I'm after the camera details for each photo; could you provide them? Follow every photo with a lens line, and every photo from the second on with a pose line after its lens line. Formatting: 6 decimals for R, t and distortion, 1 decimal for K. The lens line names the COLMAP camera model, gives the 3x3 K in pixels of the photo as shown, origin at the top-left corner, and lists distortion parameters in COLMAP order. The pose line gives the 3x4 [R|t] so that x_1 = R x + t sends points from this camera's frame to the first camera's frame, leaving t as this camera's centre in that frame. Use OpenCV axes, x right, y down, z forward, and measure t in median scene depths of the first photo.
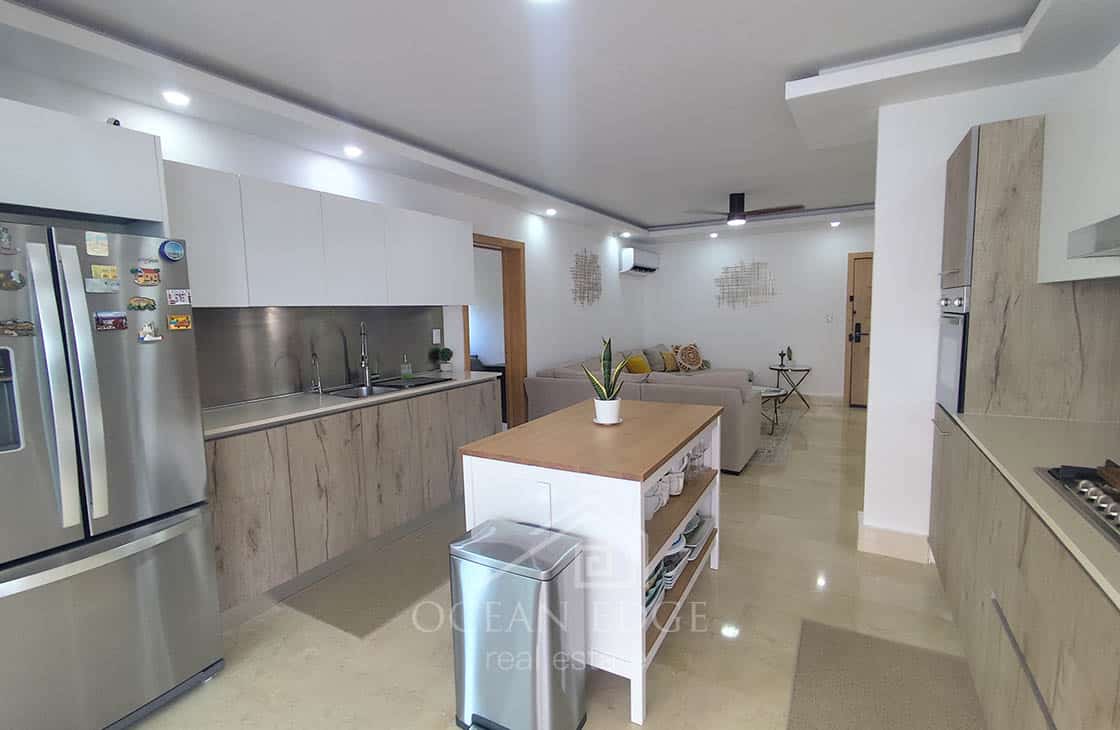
lens RADIAL K [[519.3, 0, 545.9], [0, 519.3, 363.9], [0, 0, 1]] dist [0.002009, 0.000316]
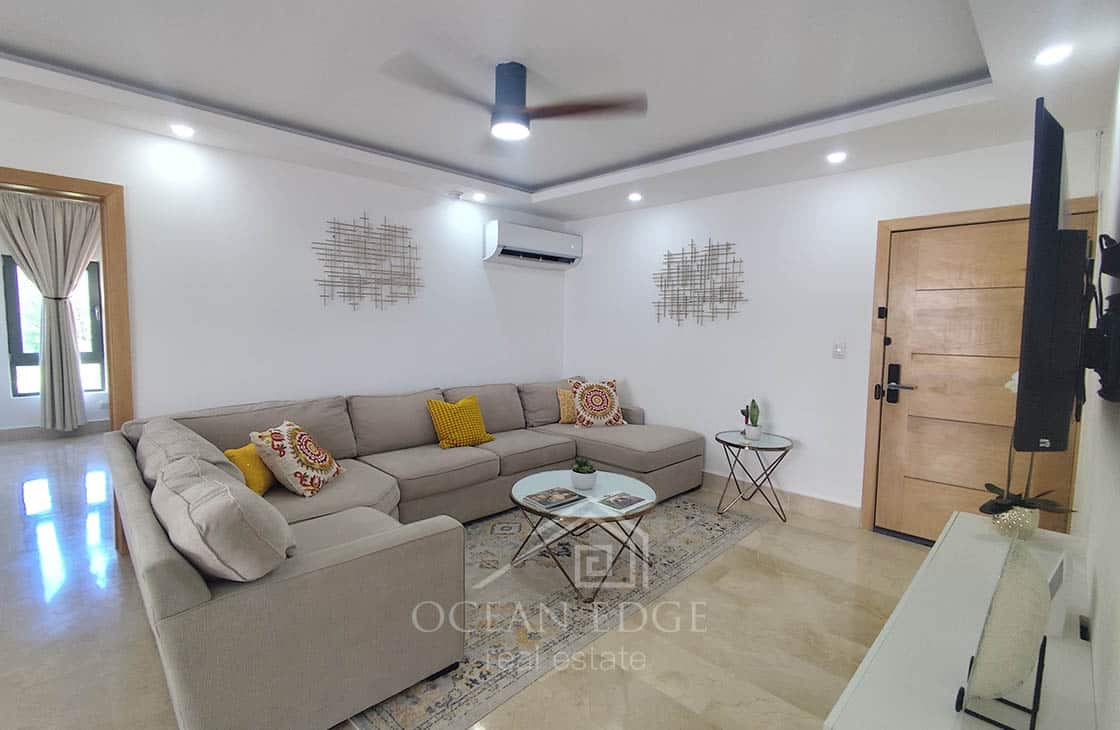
lens RADIAL K [[519.3, 0, 545.9], [0, 519.3, 363.9], [0, 0, 1]] dist [0.002009, 0.000316]
pose [[0.965526, 0.059980, -0.253302, 0.386404], [-0.065804, 0.997726, -0.014576, -0.046850], [0.251852, 0.030741, 0.967277, 0.422297]]
